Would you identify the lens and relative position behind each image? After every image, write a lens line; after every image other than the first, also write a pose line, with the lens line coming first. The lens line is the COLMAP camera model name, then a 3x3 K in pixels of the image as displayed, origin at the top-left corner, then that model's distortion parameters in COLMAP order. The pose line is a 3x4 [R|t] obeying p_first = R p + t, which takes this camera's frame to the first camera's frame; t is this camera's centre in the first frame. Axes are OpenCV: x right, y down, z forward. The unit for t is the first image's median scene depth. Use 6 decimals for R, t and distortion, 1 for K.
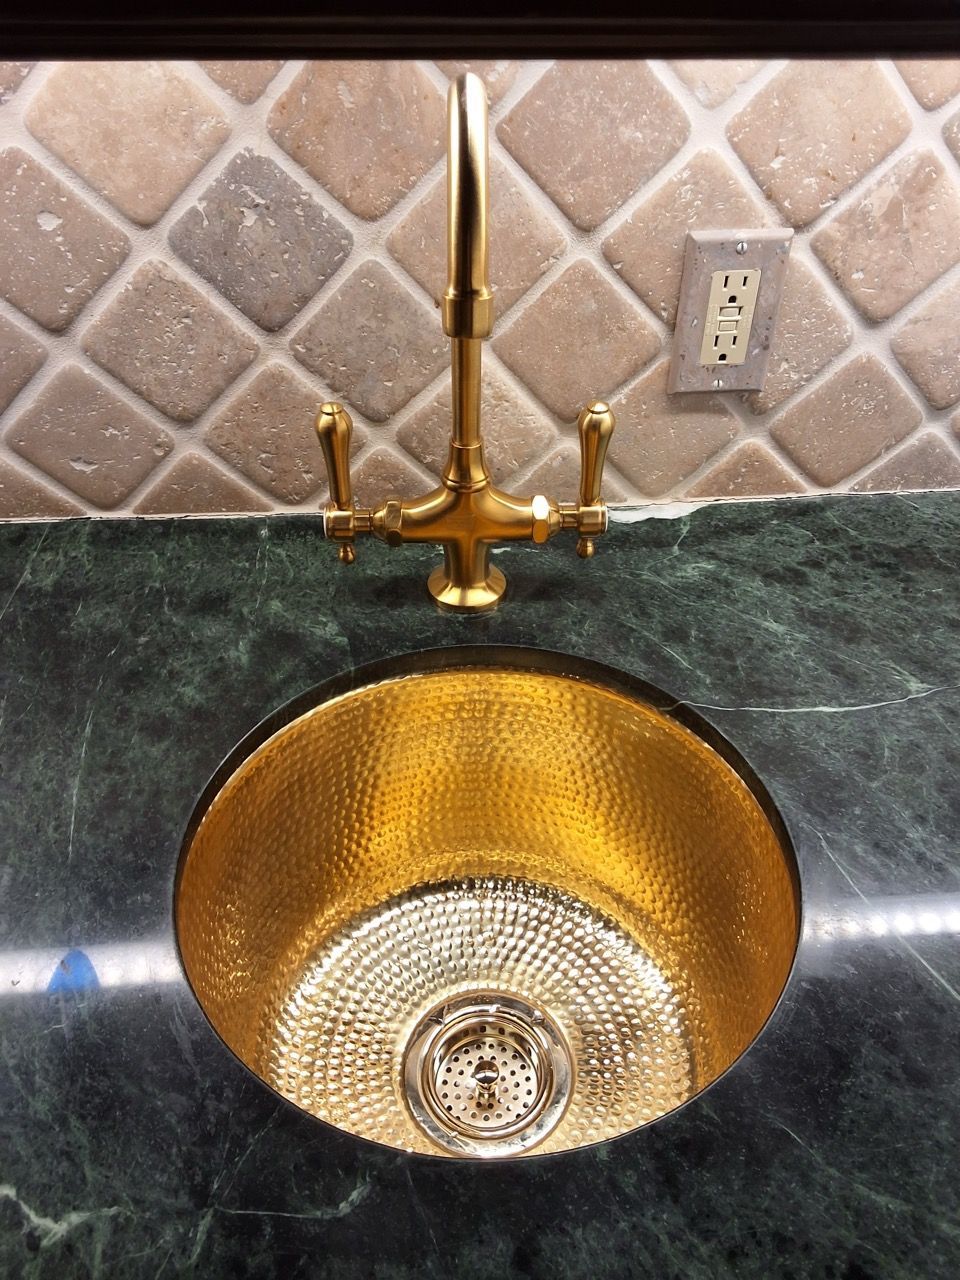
lens RADIAL K [[1040.1, 0, 488.7], [0, 1040.1, 641.7], [0, 0, 1]] dist [0.110969, -0.160845]
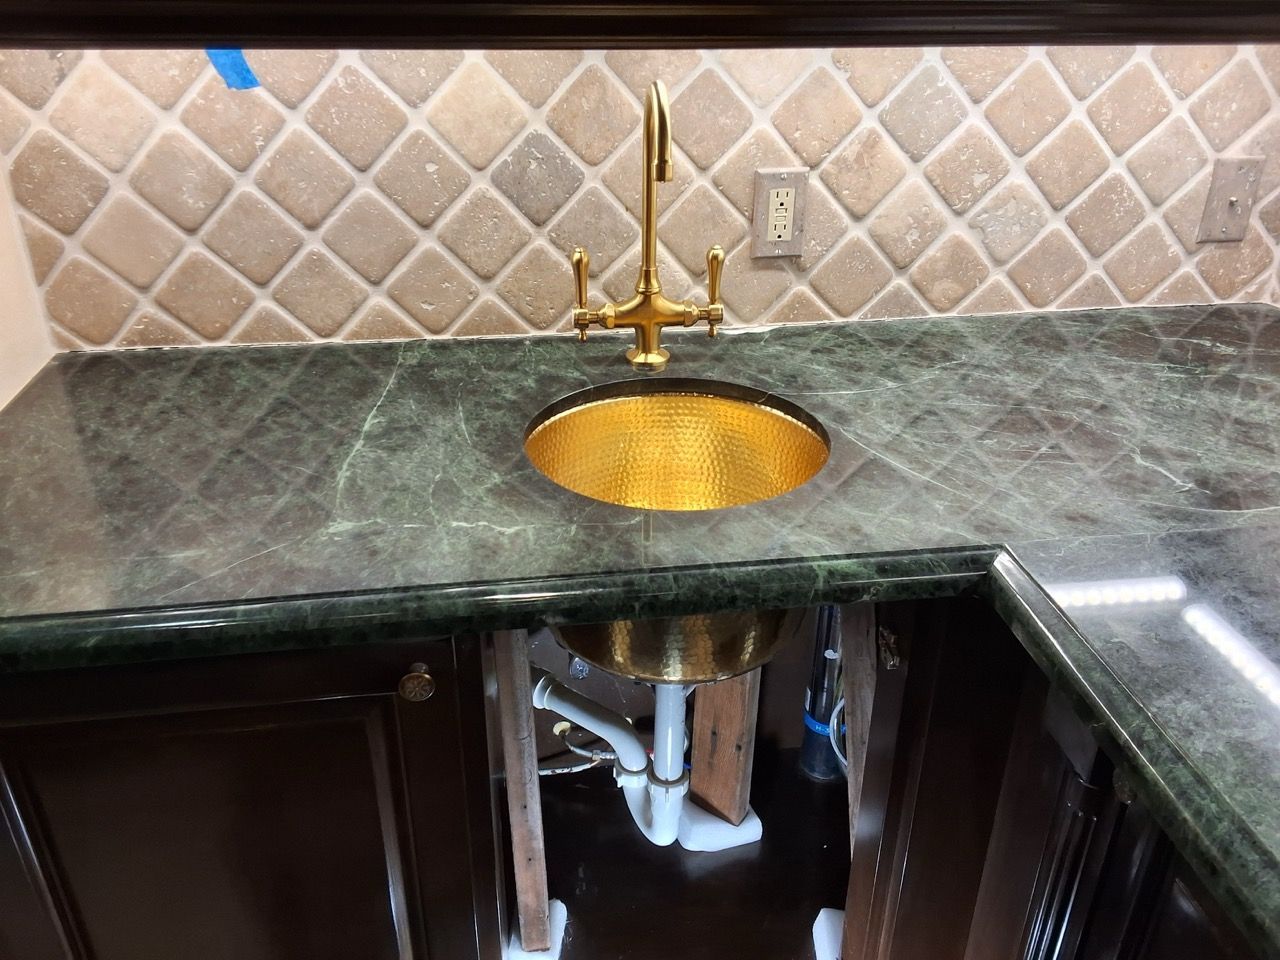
lens RADIAL K [[1040.1, 0, 638.7], [0, 1040.1, 481.2], [0, 0, 1]] dist [0.110969, -0.160845]
pose [[0.998031, -0.034475, 0.052397, -0.146885], [0.044775, 0.976612, -0.210296, 0.566379], [-0.043921, 0.212228, 0.976233, -0.752171]]
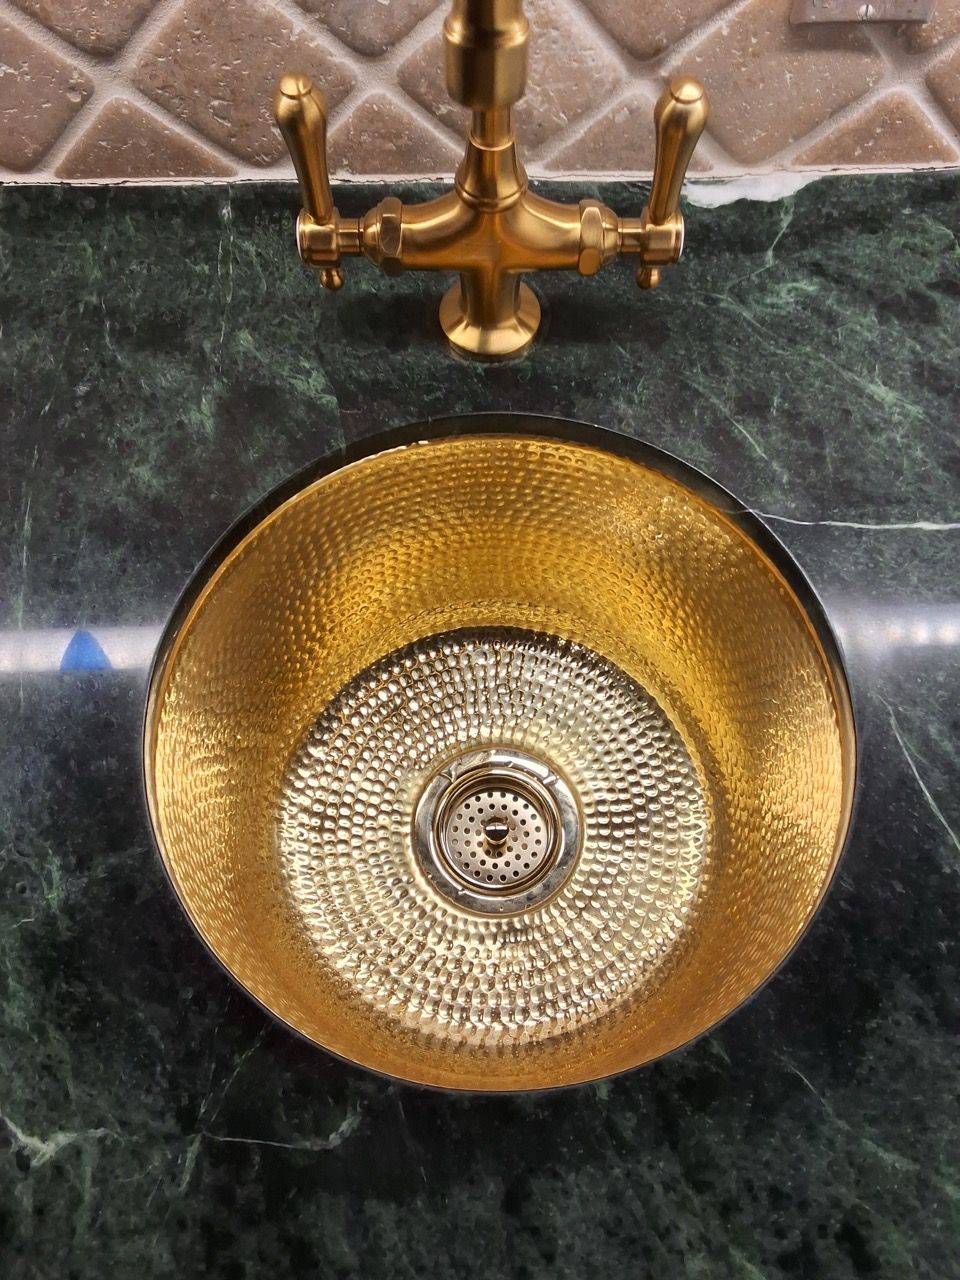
lens RADIAL K [[1040.1, 0, 485.1], [0, 1040.1, 657.0], [0, 0, 1]] dist [0.110969, -0.160845]
pose [[0.998820, 0.040982, -0.026041, 0.006642], [-0.024956, 0.893339, 0.448690, -0.188655], [0.041652, -0.447511, 0.893308, 0.202893]]
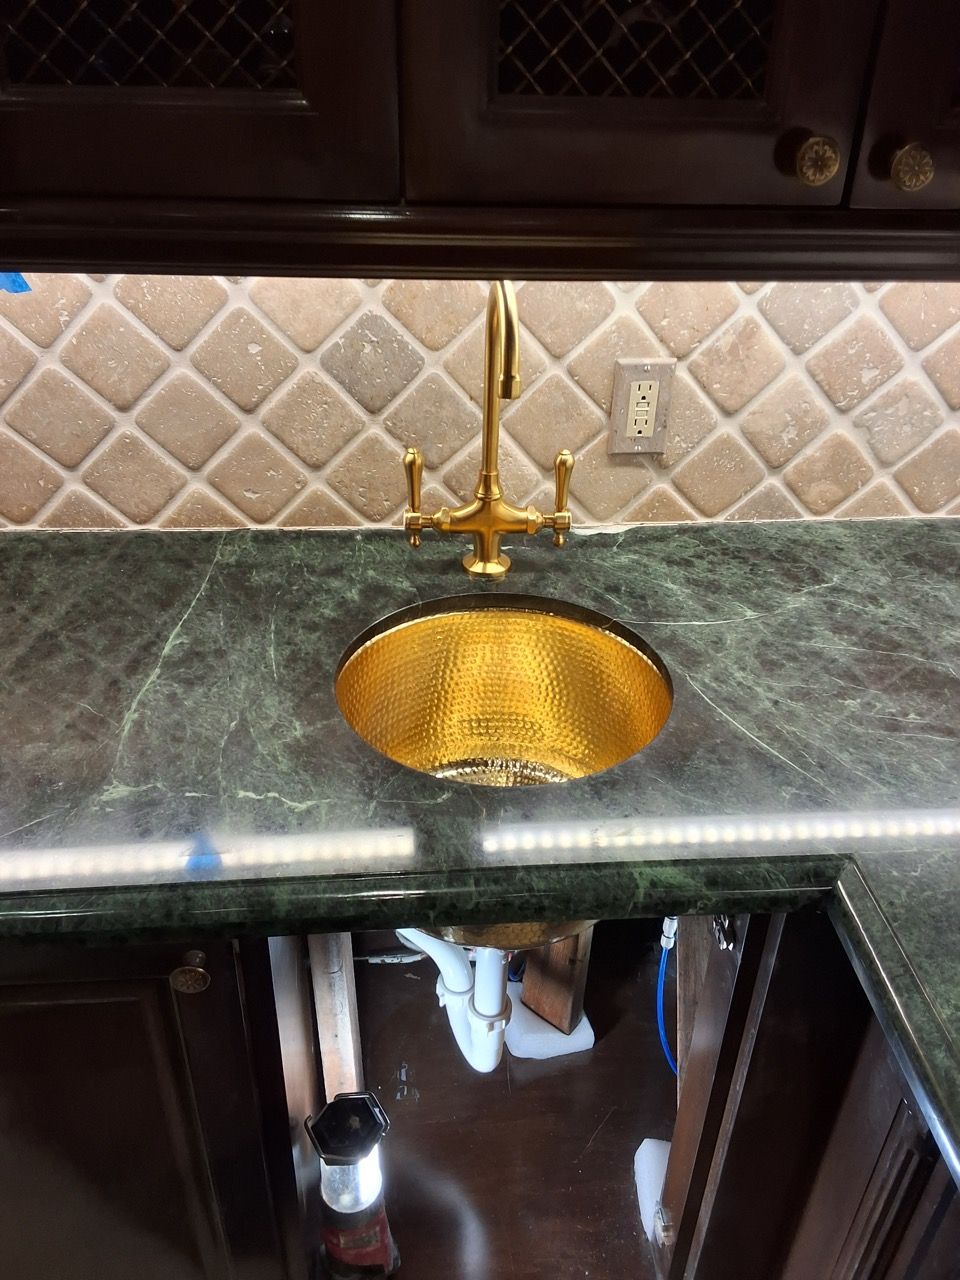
lens RADIAL K [[1040.1, 0, 488.0], [0, 1040.1, 646.2], [0, 0, 1]] dist [0.110969, -0.160845]
pose [[0.999836, 0.007528, 0.016488, -0.047645], [-0.005311, 0.991418, -0.130625, 0.307596], [-0.017330, 0.130516, 0.991295, -0.649065]]
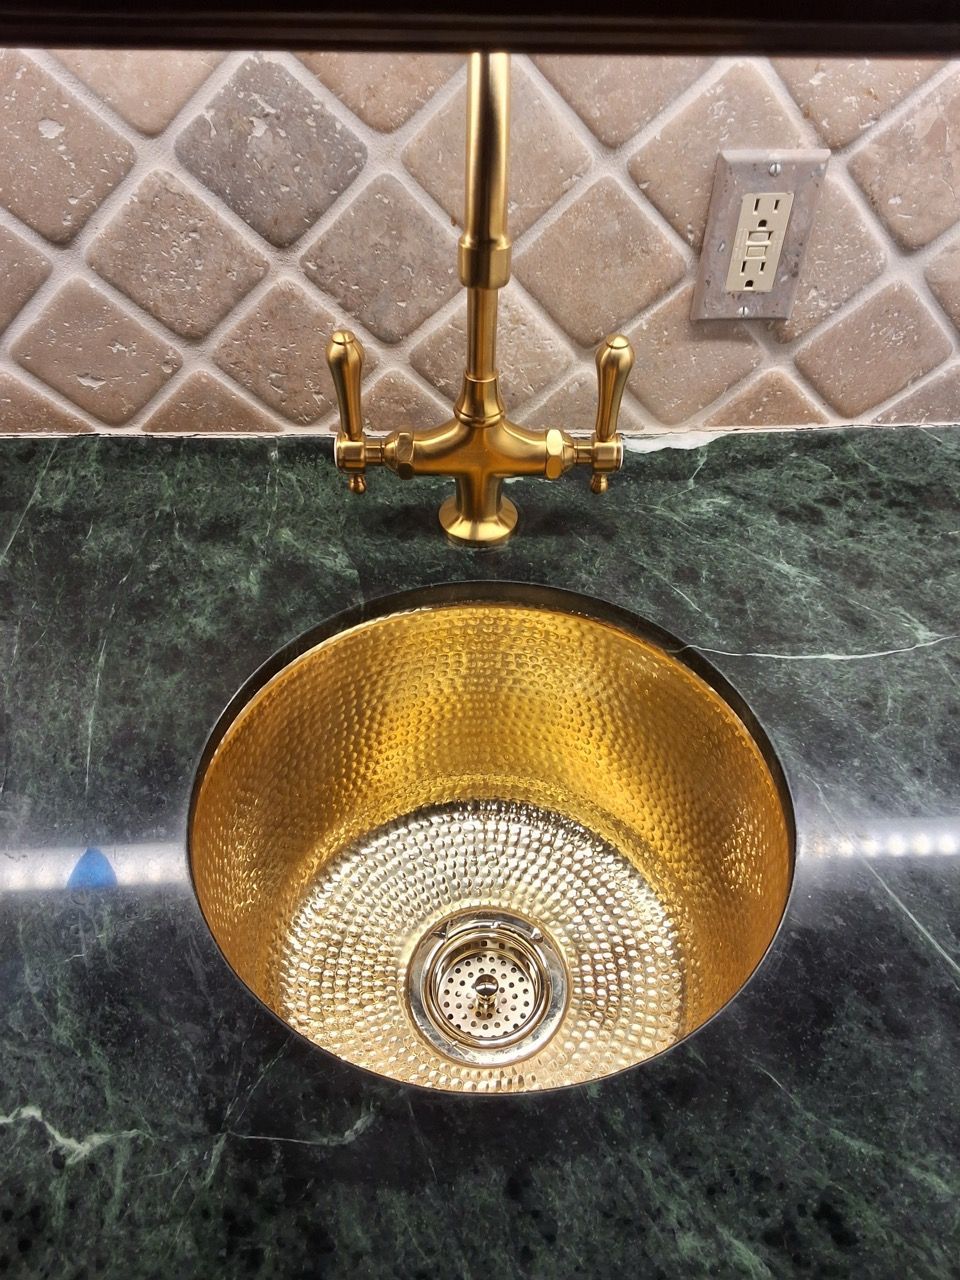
lens RADIAL K [[1040.1, 0, 487.9], [0, 1040.1, 645.8], [0, 0, 1]] dist [0.110969, -0.160845]
pose [[0.999635, 0.025442, -0.009125, 0.000504], [-0.024212, 0.992947, 0.116062, -0.051228], [0.012014, -0.115799, 0.993200, -0.000268]]
